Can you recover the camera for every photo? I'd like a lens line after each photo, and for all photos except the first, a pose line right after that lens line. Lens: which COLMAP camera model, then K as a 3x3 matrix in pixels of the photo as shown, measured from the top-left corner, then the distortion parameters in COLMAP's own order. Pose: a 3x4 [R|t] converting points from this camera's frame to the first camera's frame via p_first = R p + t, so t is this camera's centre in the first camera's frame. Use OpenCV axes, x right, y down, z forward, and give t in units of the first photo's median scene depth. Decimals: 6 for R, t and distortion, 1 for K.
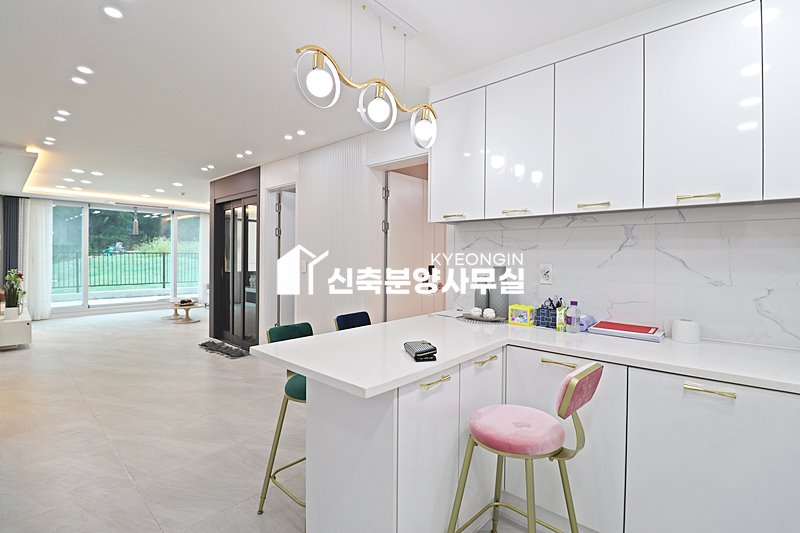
lens RADIAL K [[369.7, 0, 403.9], [0, 369.7, 259.3], [0, 0, 1]] dist [0.001744, -0.014750]
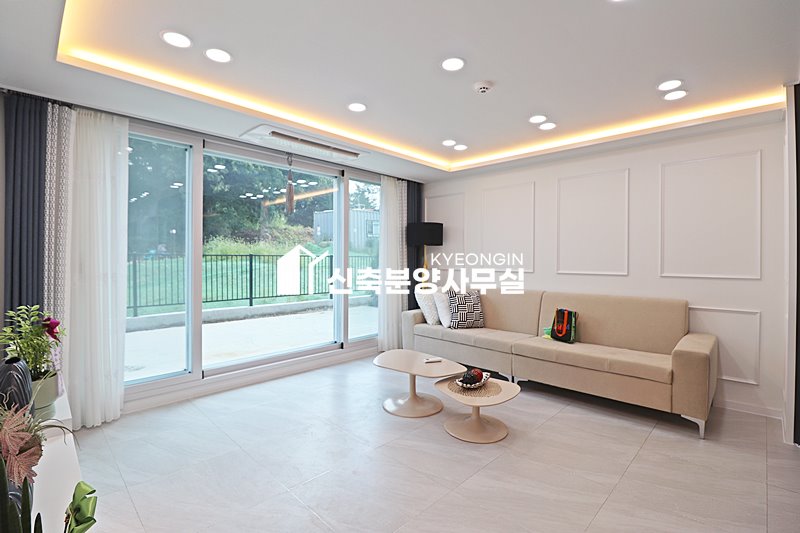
lens RADIAL K [[369.7, 0, 403.9], [0, 369.7, 259.3], [0, 0, 1]] dist [0.001744, -0.014750]
pose [[0.999114, -0.008211, -0.041274, -0.305515], [0.007917, 0.999942, -0.007298, -0.001480], [0.041332, 0.006965, 0.999121, 0.289318]]
